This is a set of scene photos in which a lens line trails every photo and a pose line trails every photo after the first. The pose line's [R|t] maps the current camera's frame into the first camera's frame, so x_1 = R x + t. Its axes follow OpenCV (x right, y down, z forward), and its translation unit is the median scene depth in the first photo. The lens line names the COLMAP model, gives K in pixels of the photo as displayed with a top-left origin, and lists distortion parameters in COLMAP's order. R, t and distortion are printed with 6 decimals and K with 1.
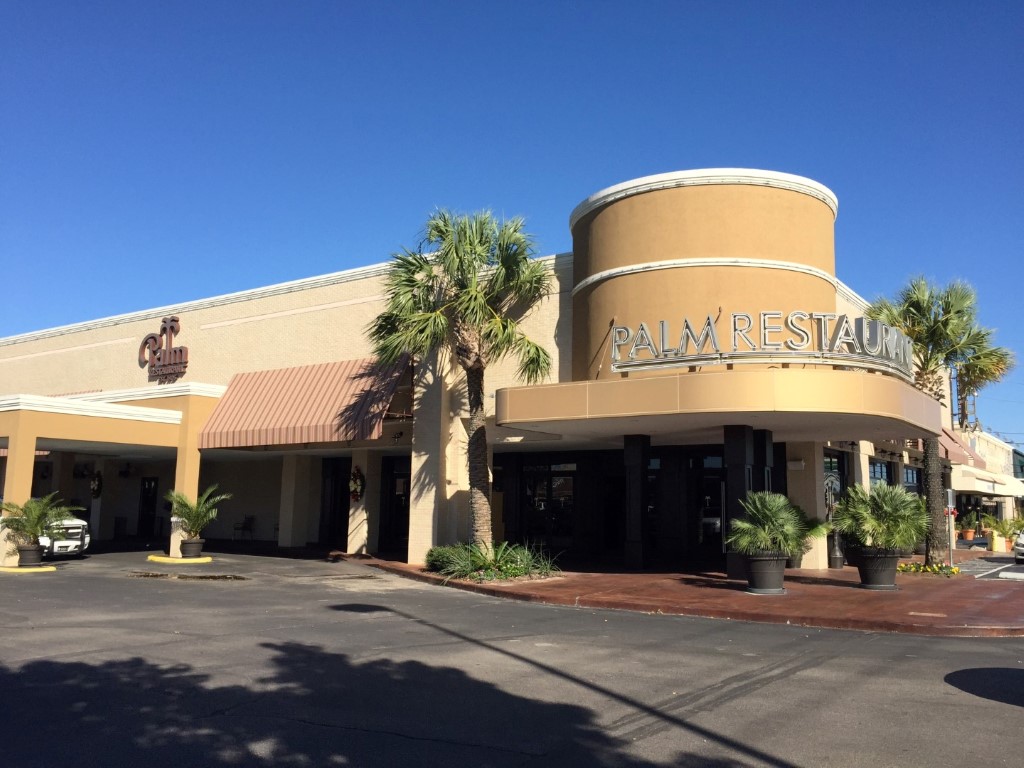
lens RADIAL K [[871.4, 0, 512.0], [0, 871.4, 384.0], [0, 0, 1]] dist [0.046074, -0.014498]
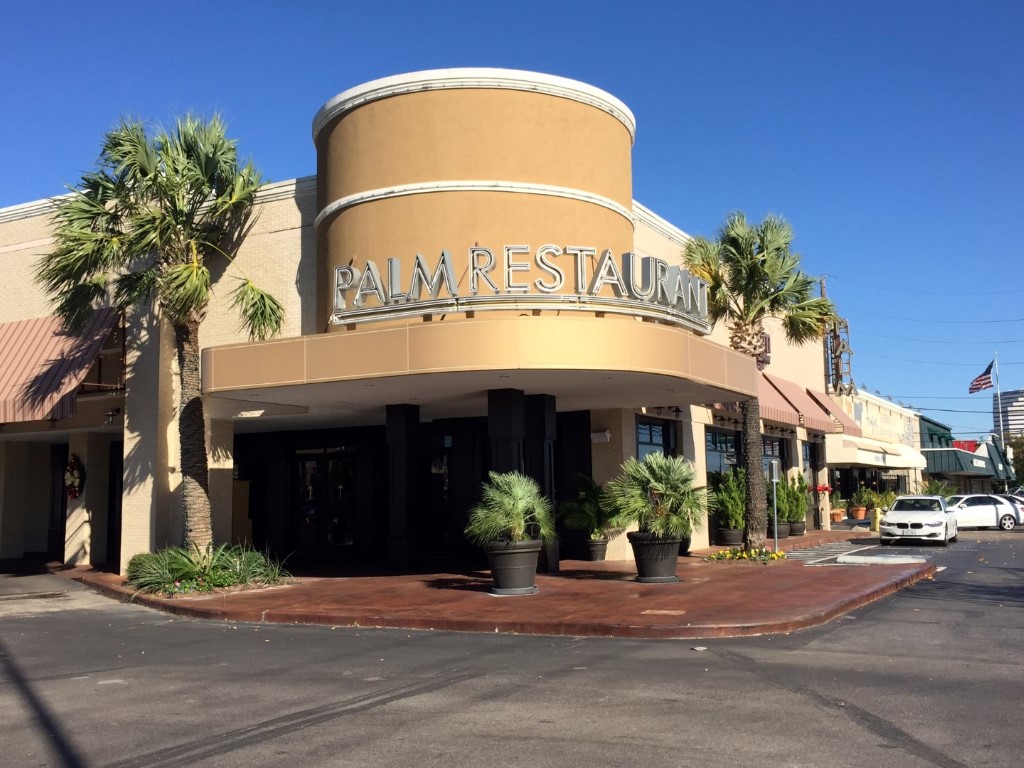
lens RADIAL K [[1029.5, 0, 512.0], [0, 1029.5, 384.0], [0, 0, 1]] dist [0.059777, -0.000177]
pose [[0.993192, -0.017942, 0.115097, 0.140812], [0.014395, 0.999398, 0.031572, 0.011235], [-0.115594, -0.029700, 0.992852, 0.045074]]
